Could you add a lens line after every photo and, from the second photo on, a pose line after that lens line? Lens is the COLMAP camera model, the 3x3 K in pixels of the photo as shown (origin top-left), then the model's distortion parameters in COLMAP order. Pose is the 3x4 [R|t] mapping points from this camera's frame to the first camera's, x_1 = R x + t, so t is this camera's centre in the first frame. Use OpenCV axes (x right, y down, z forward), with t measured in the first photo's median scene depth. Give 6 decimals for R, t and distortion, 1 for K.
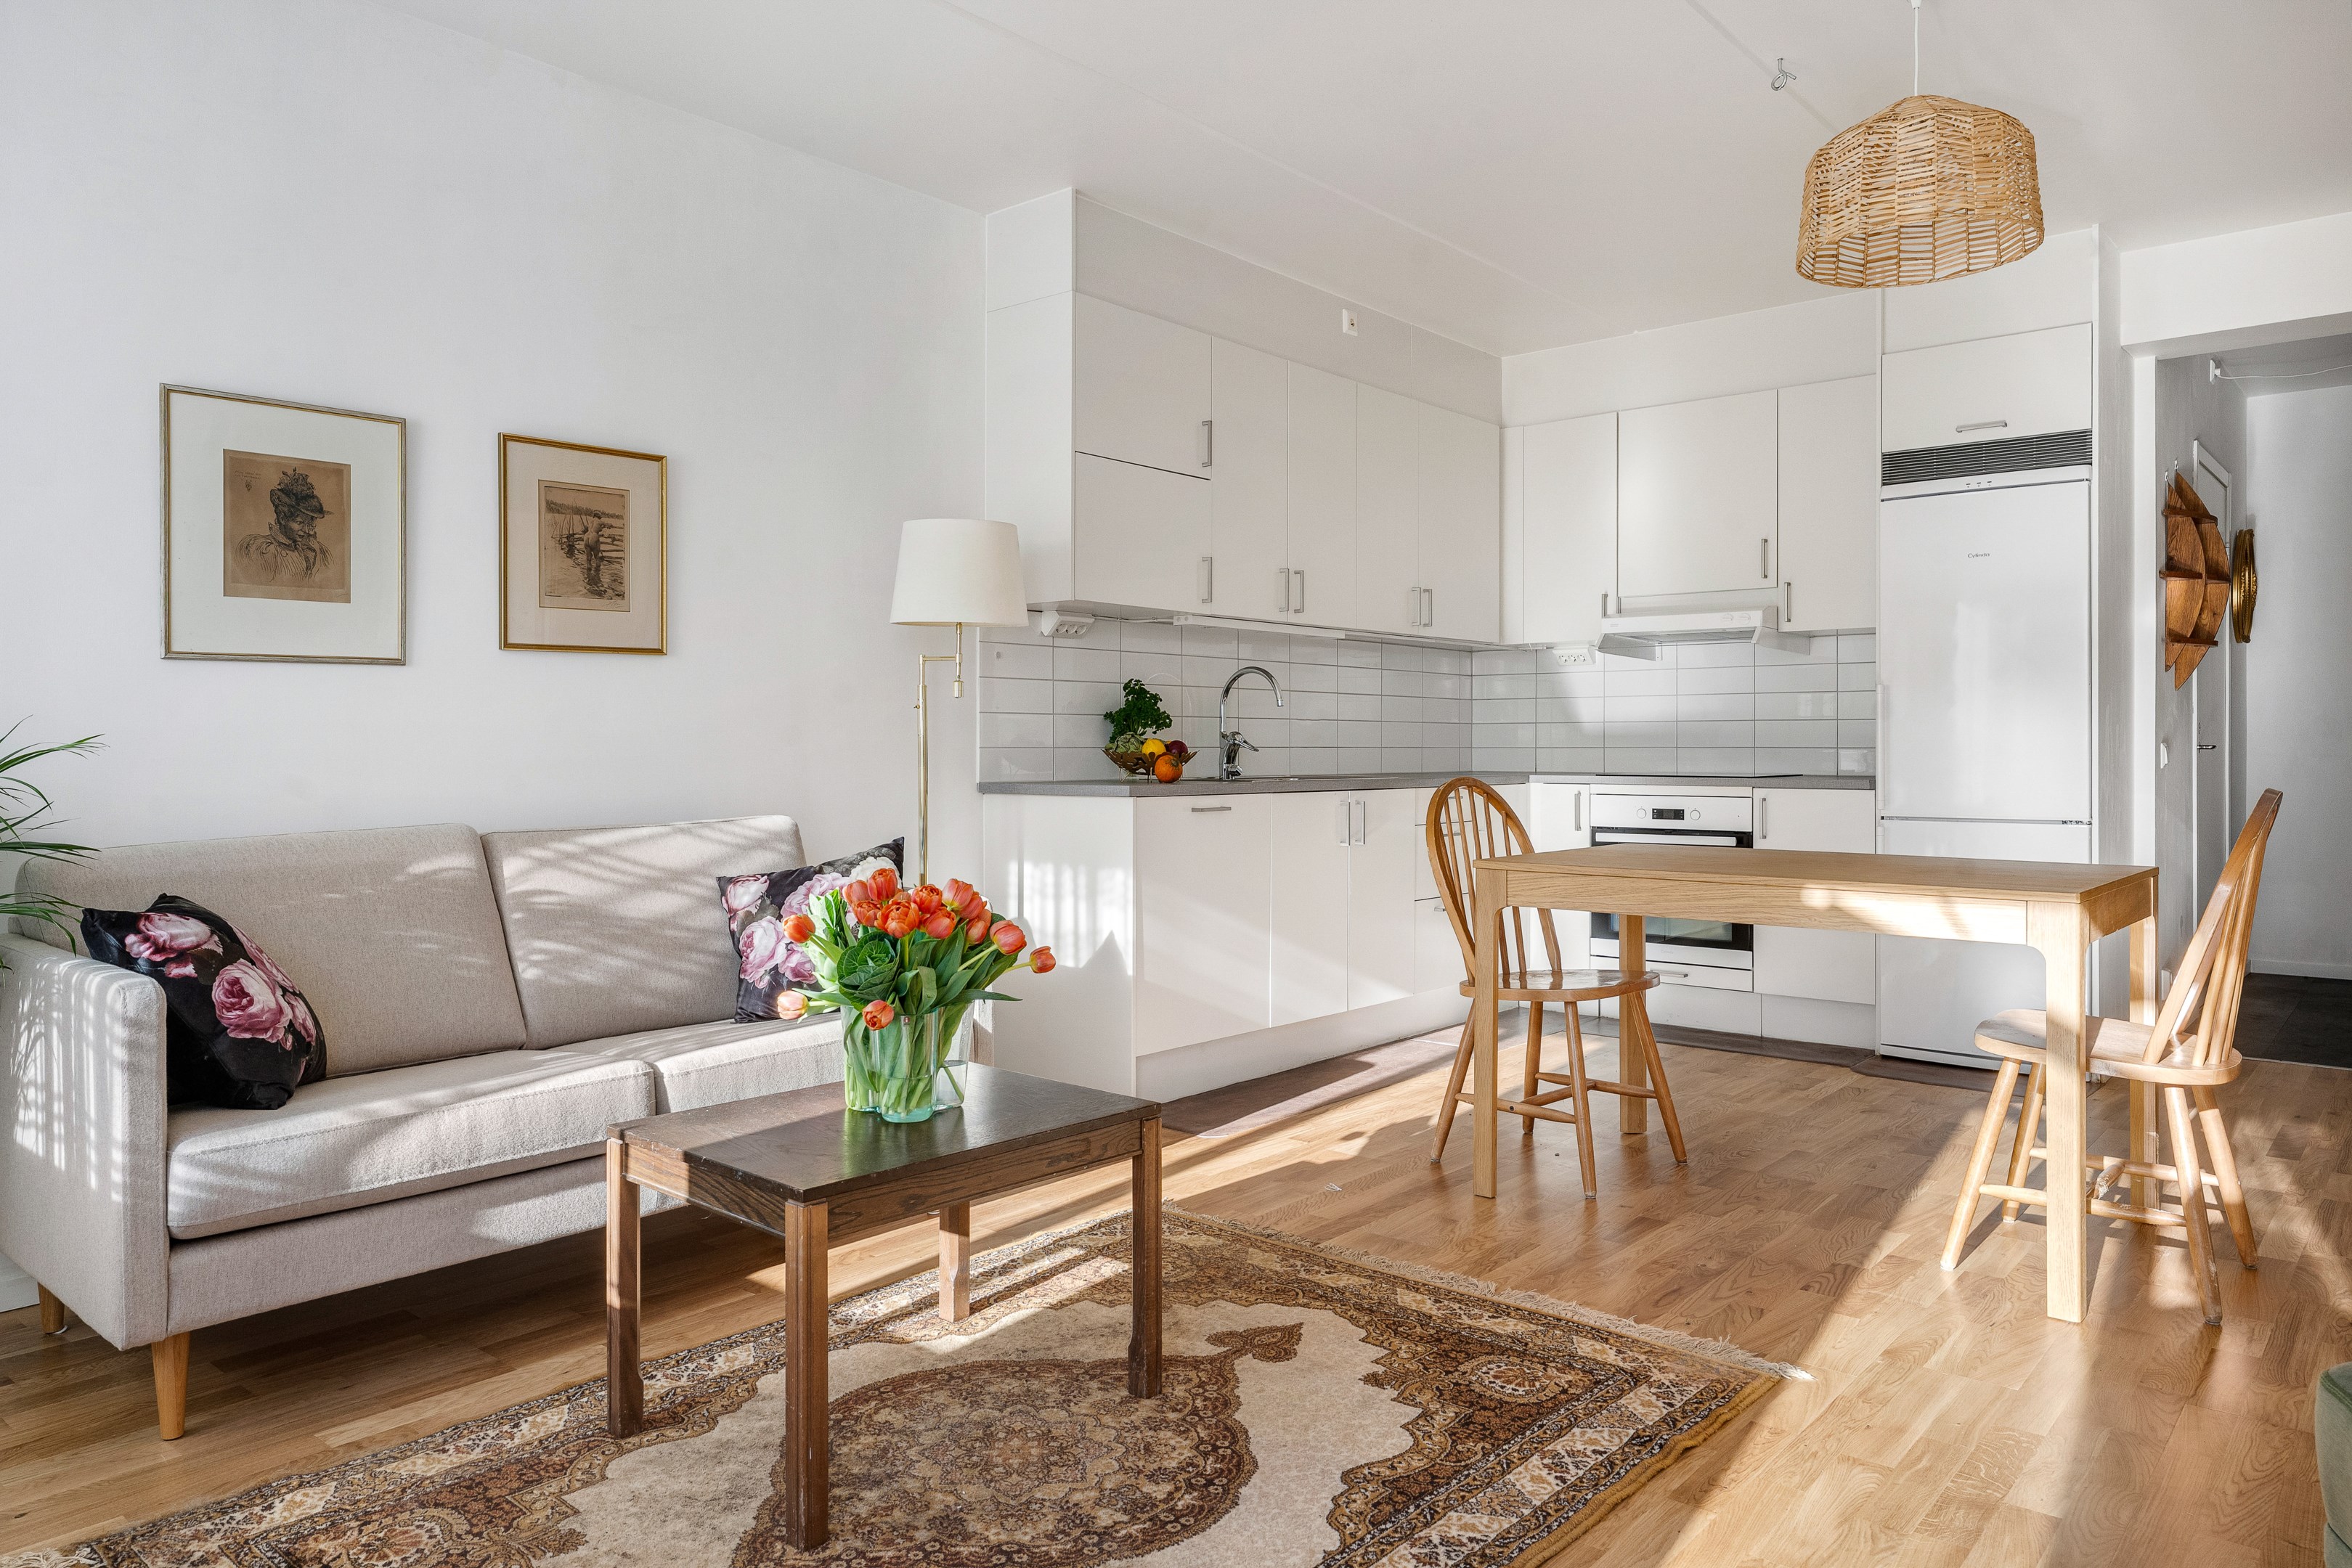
lens RADIAL K [[1544.4, 0, 1177.4], [0, 1544.4, 752.9], [0, 0, 1]] dist [0.003510, -0.001877]
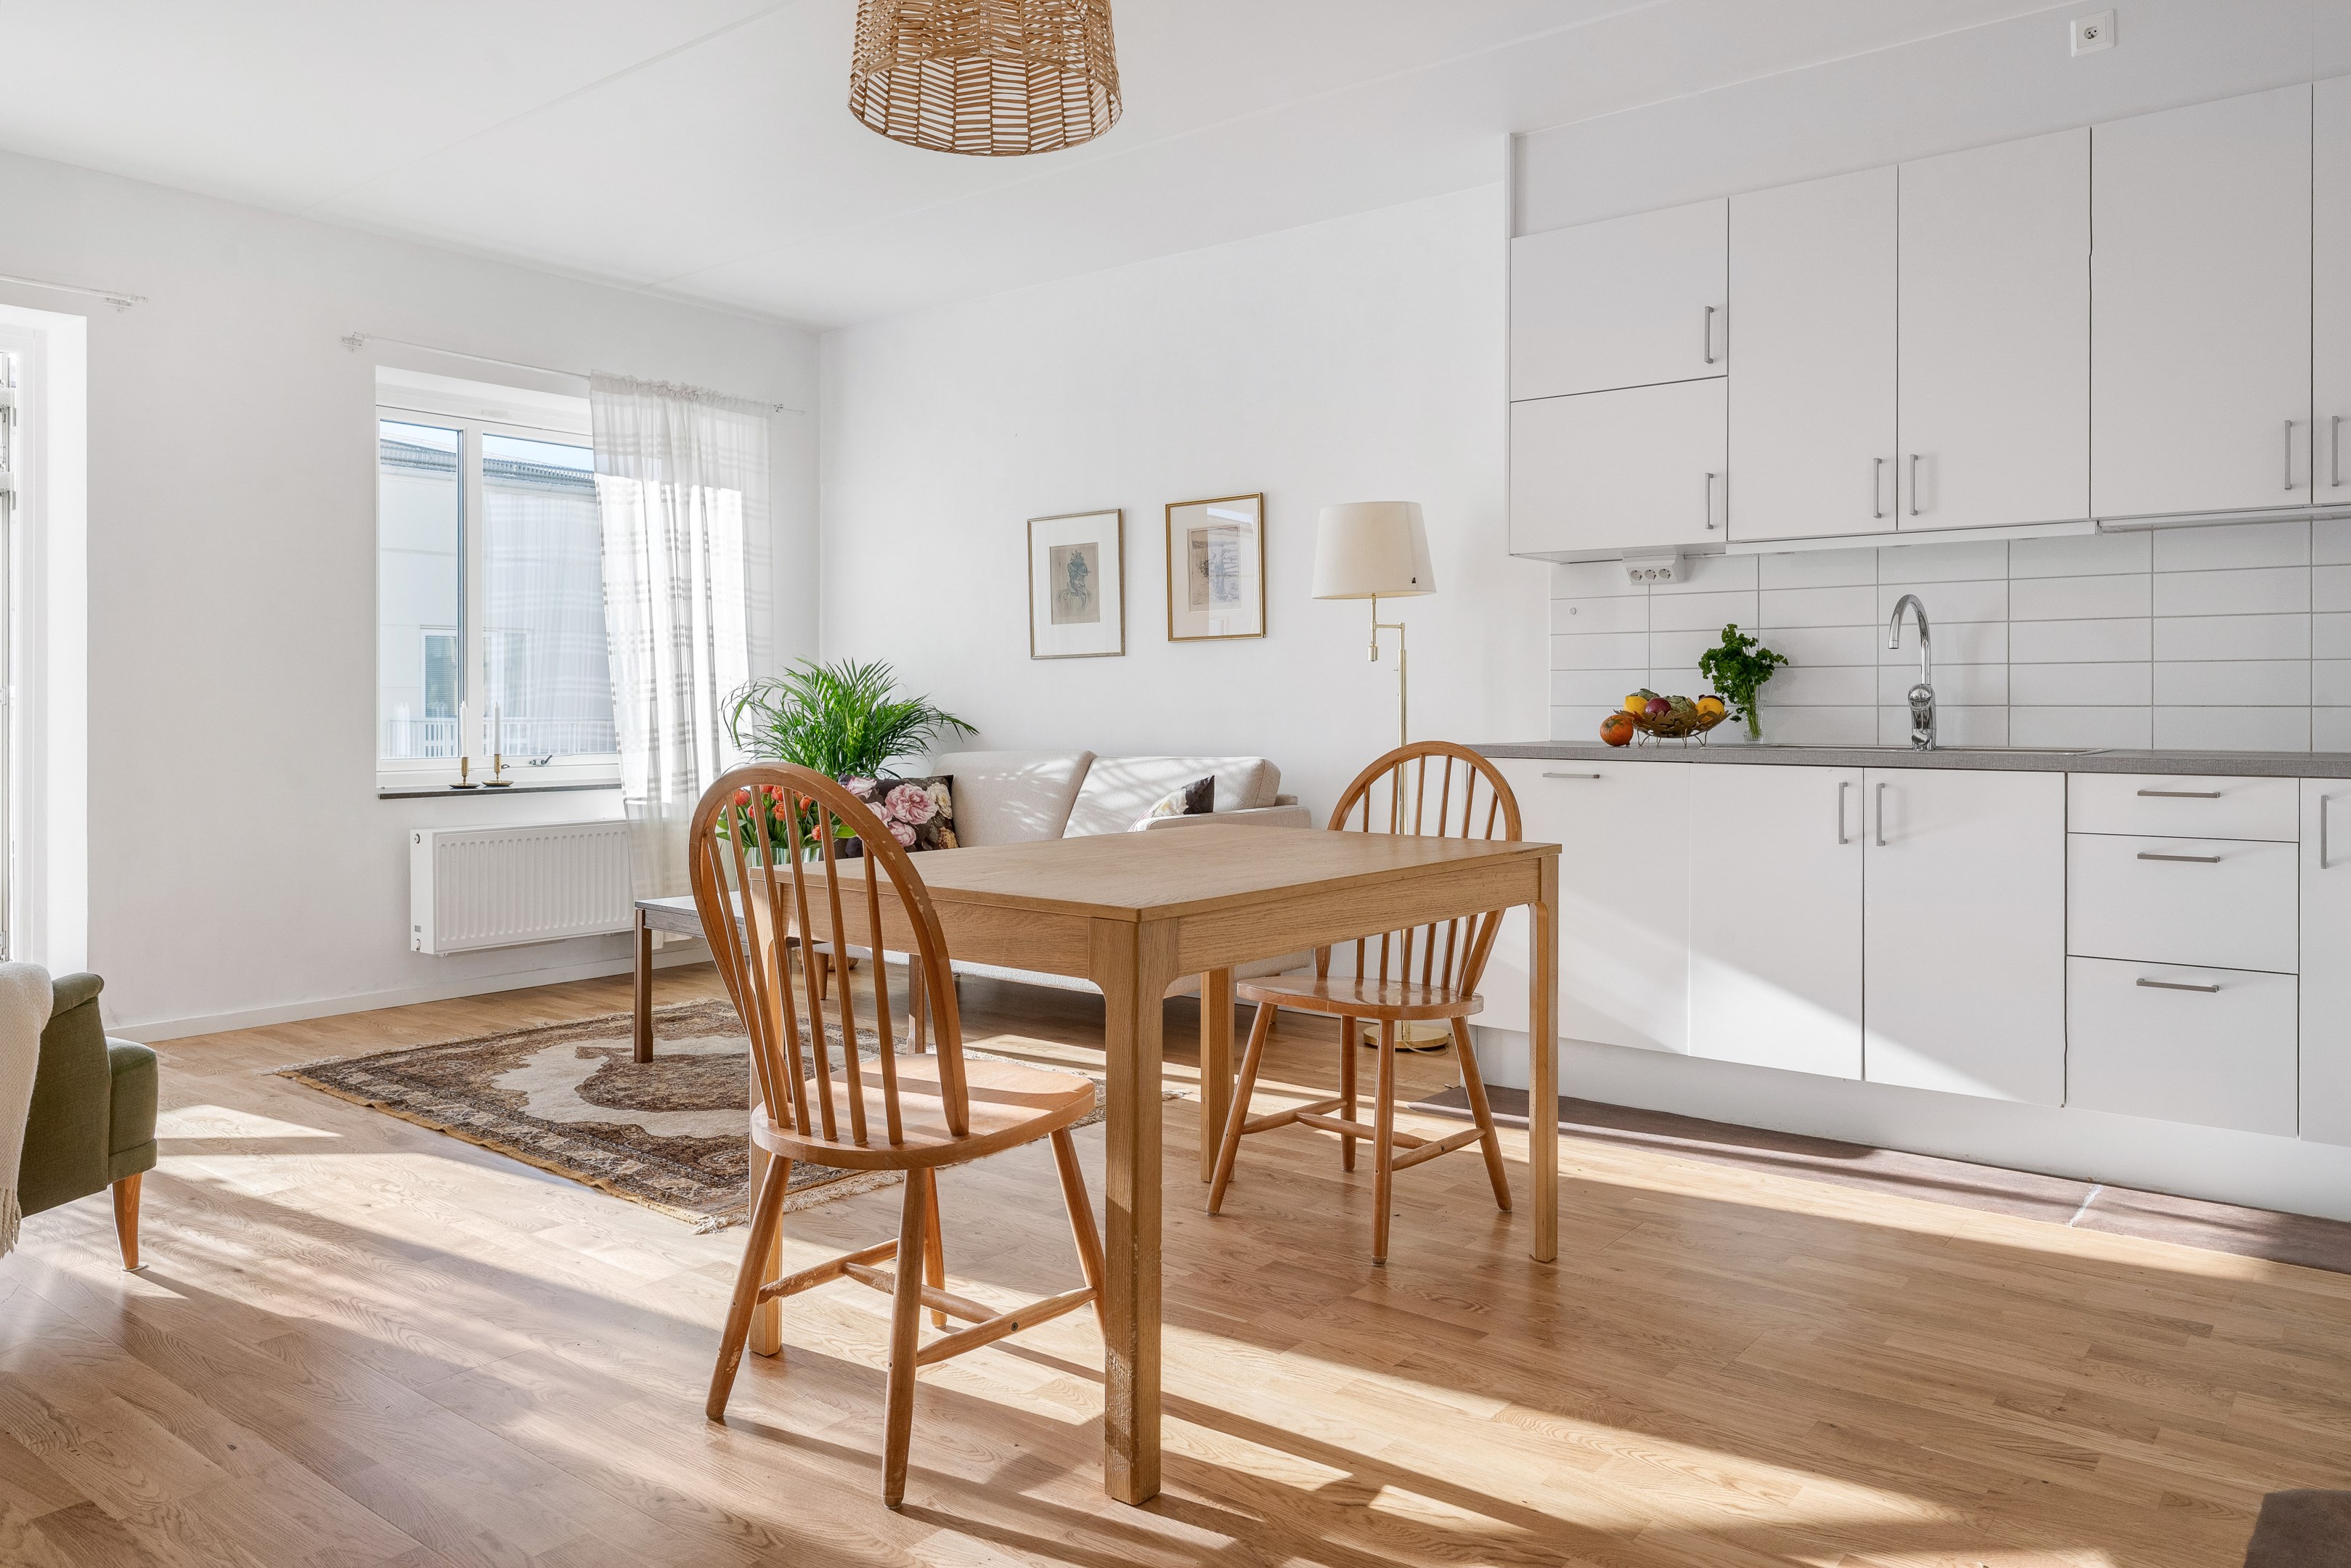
lens RADIAL K [[1687.2, 0, 1196.6], [0, 1687.2, 704.1], [0, 0, 1]] dist [-0.002224, 0.001521]
pose [[0.031271, -0.002183, -0.999509, 1.325568], [-0.005767, 0.999981, -0.002364, -0.000968], [0.999494, 0.005838, 0.031257, 1.026225]]
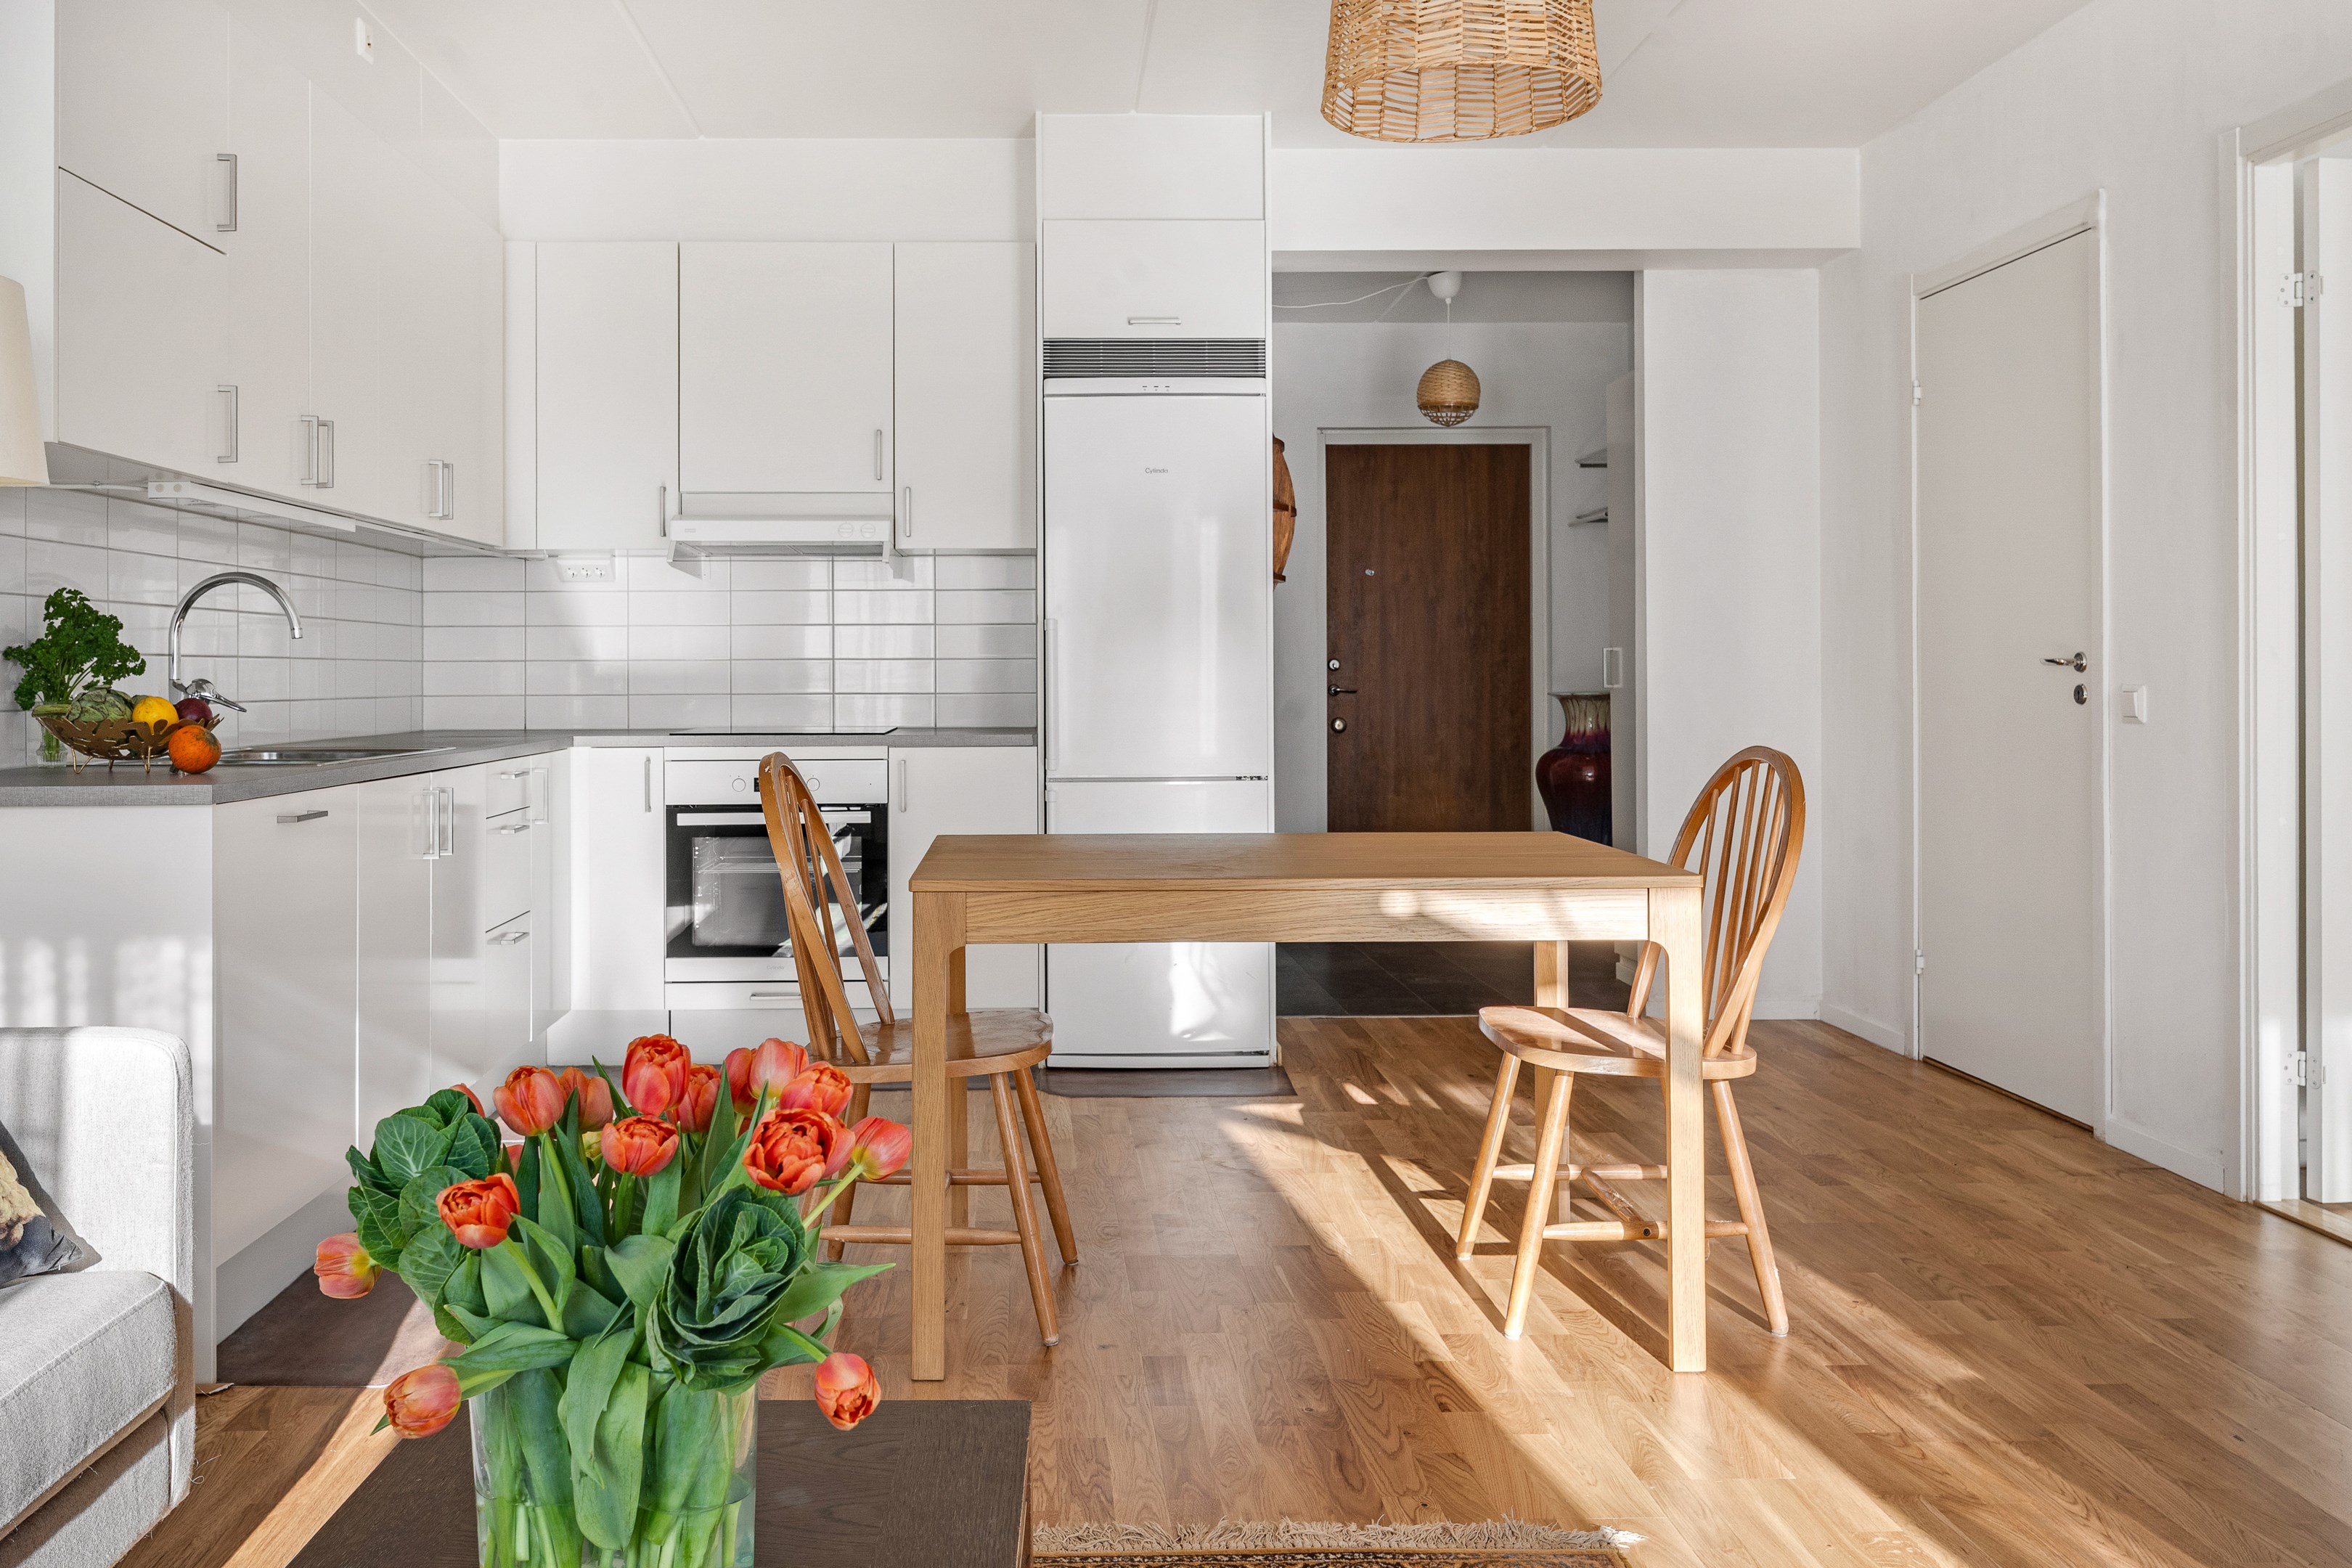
lens RADIAL K [[1906.5, 0, 1068.4], [0, 1906.5, 657.9], [0, 0, 1]] dist [0.001273, -0.004746]
pose [[0.747151, 0.001803, 0.664652, -0.325878], [0.007160, 0.999916, -0.010761, -0.018755], [-0.664616, 0.012799, 0.747076, 0.360476]]
